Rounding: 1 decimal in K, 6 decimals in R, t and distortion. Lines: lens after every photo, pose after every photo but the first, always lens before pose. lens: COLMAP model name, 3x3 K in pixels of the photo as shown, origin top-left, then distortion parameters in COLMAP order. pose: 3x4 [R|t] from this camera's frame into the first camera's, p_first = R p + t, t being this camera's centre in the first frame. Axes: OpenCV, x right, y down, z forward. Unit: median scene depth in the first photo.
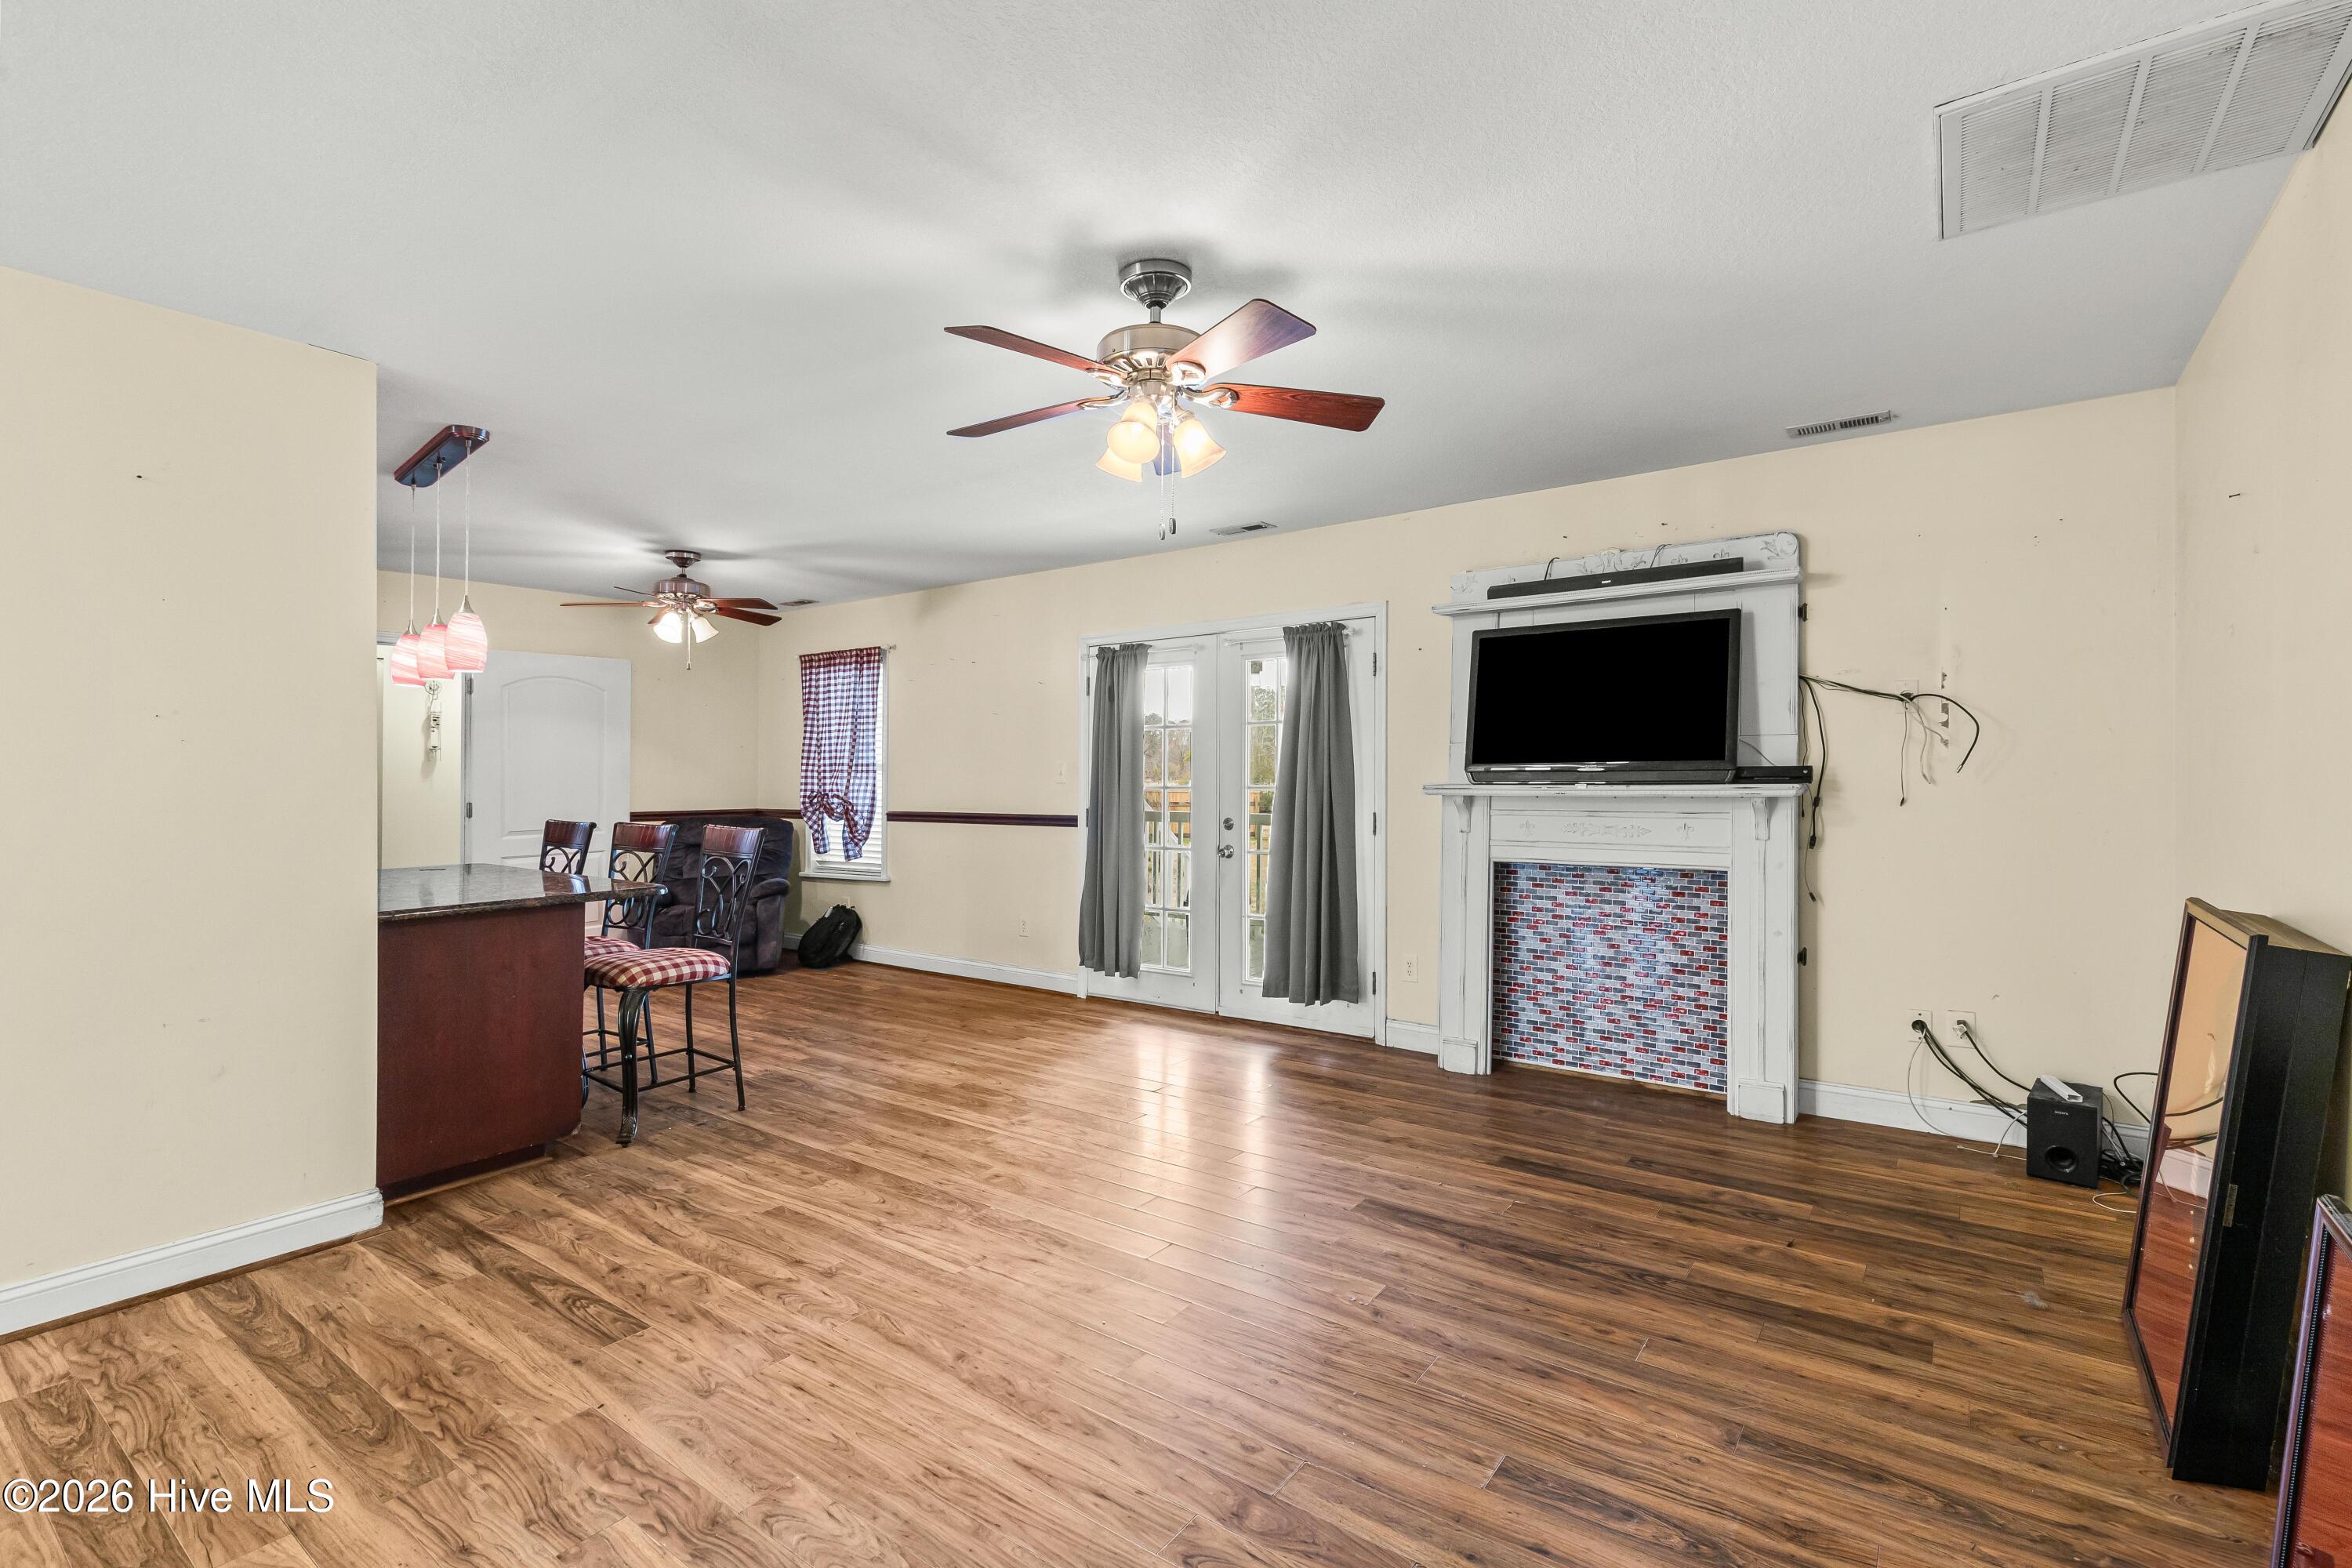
lens RADIAL K [[1057.7, 0, 1189.4], [0, 1057.7, 800.7], [0, 0, 1]] dist [0.006961, -0.001963]
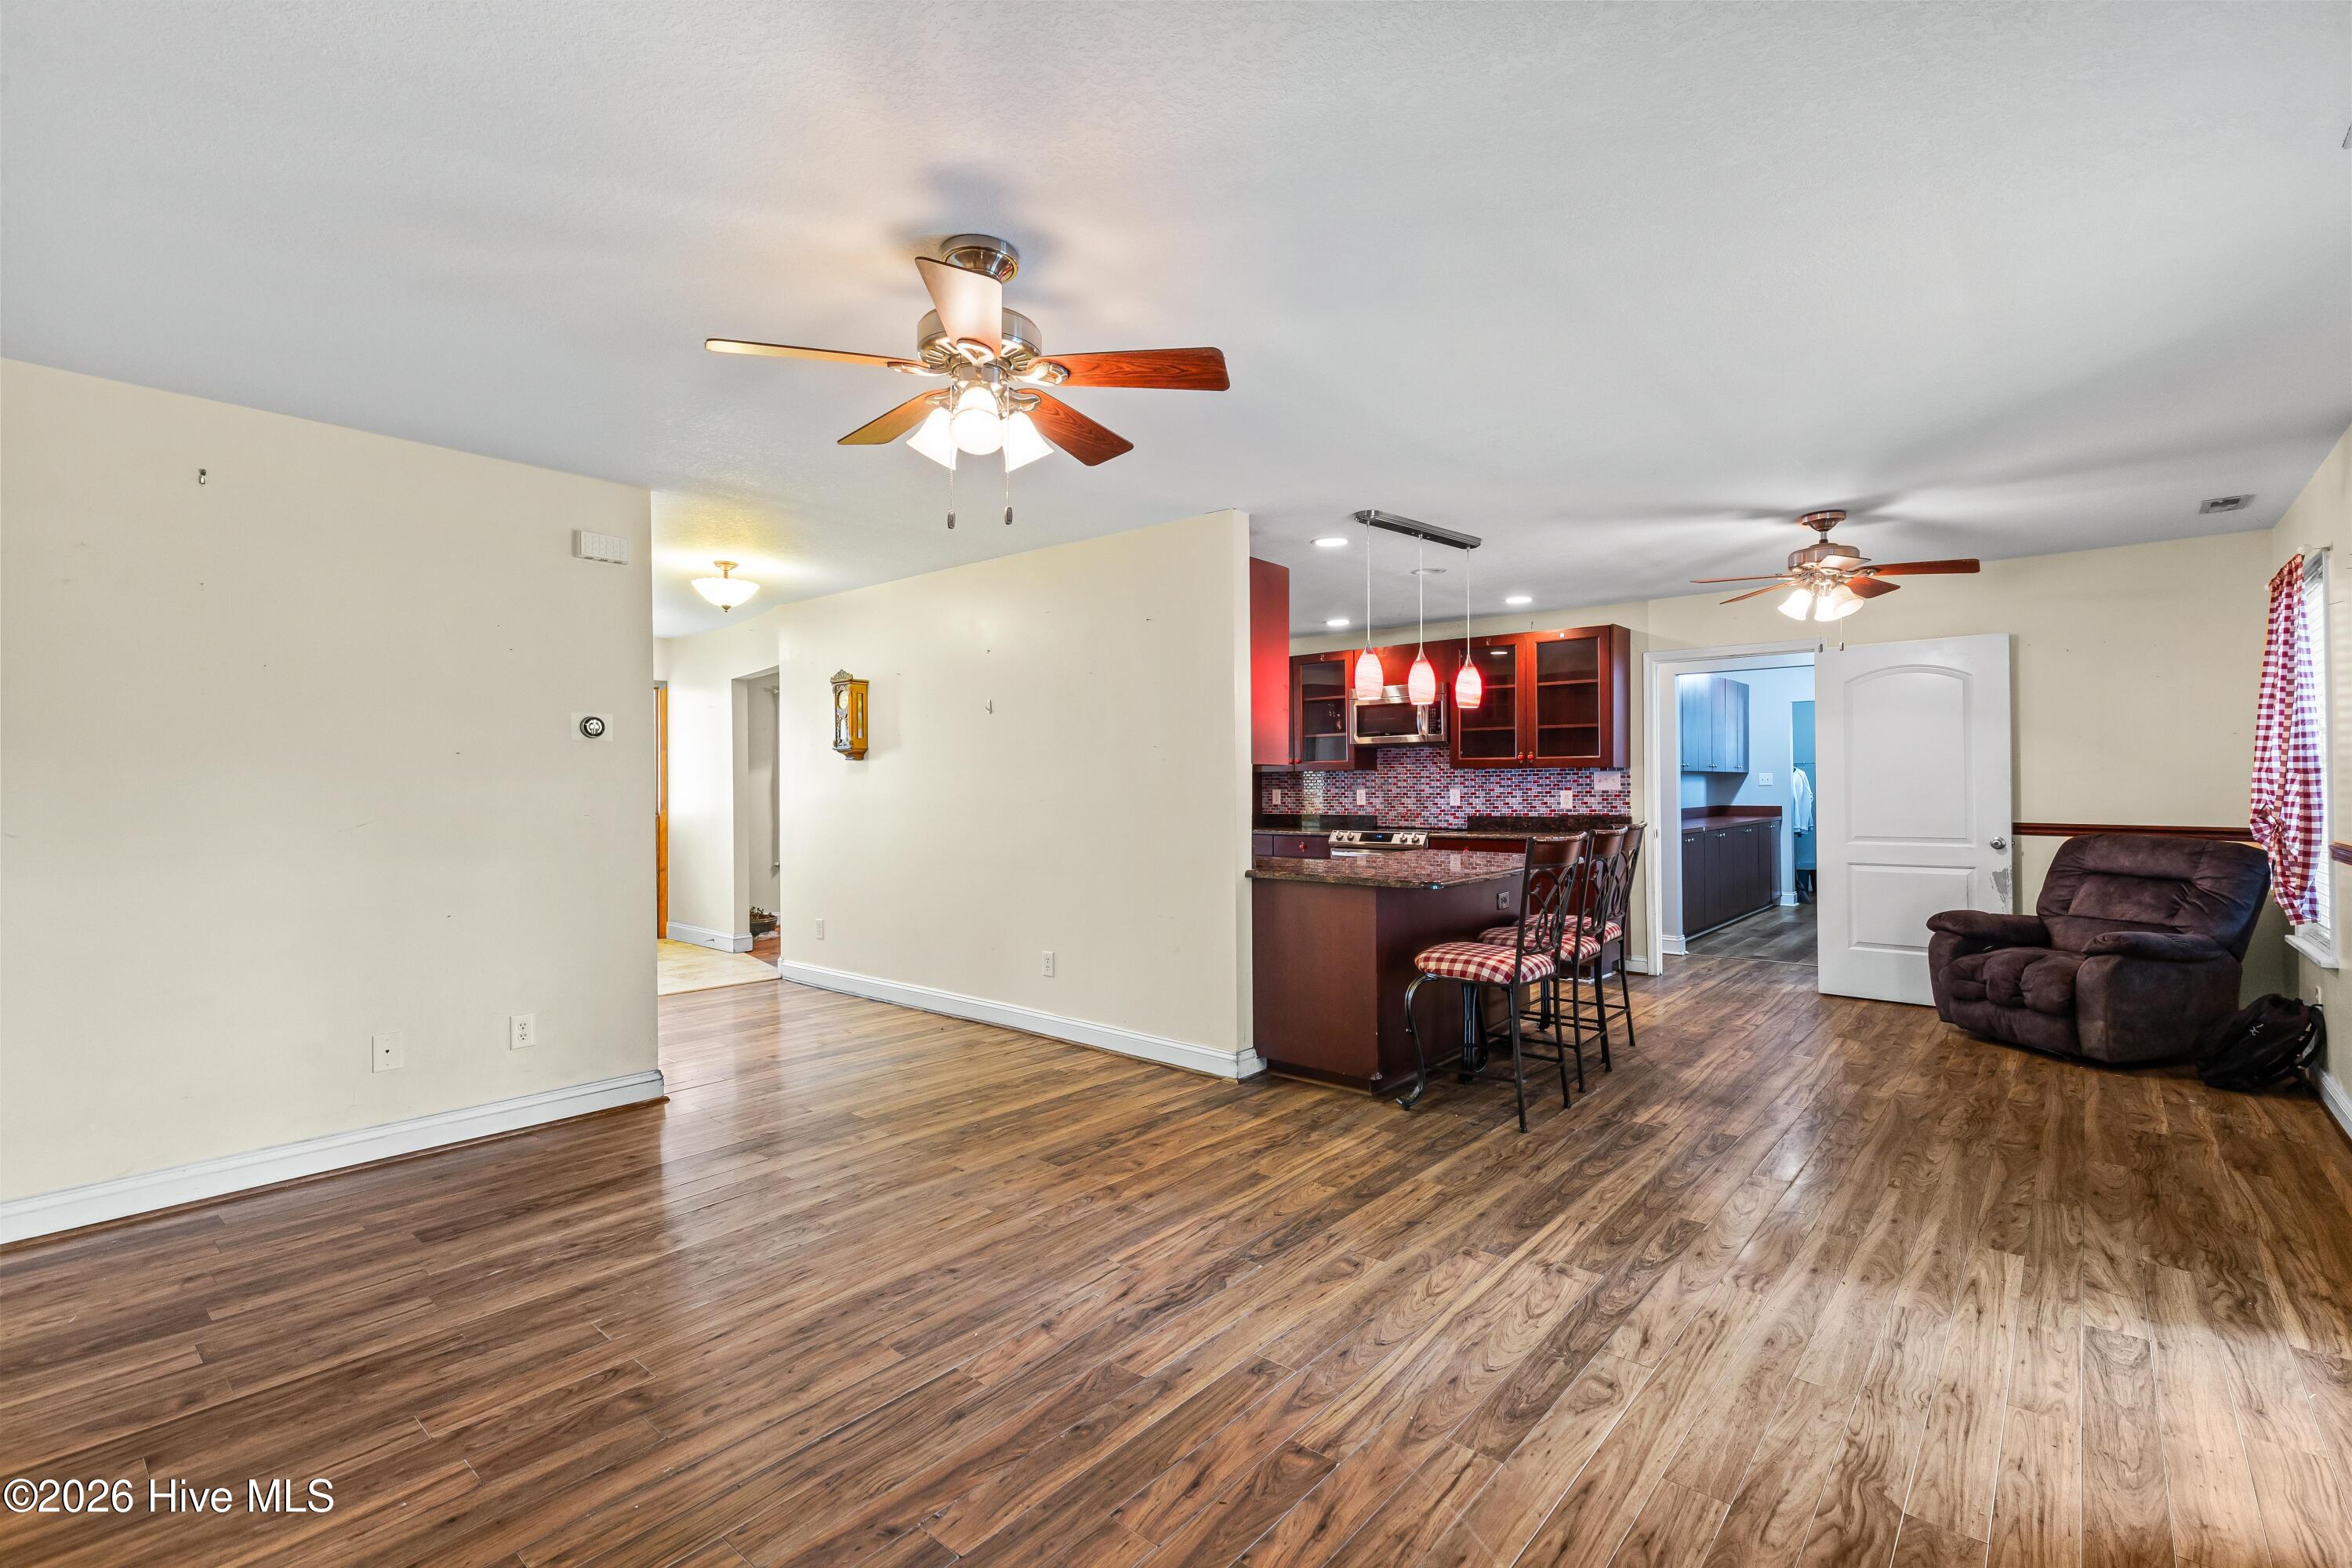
lens RADIAL K [[1057.7, 0, 1195.5], [0, 1057.7, 780.0], [0, 0, 1]] dist [0.006961, -0.001963]
pose [[-0.069816, 0.006423, -0.997539, 0.647455], [-0.022067, 0.999725, 0.007982, -0.029060], [0.997316, 0.022570, -0.069655, 0.915411]]
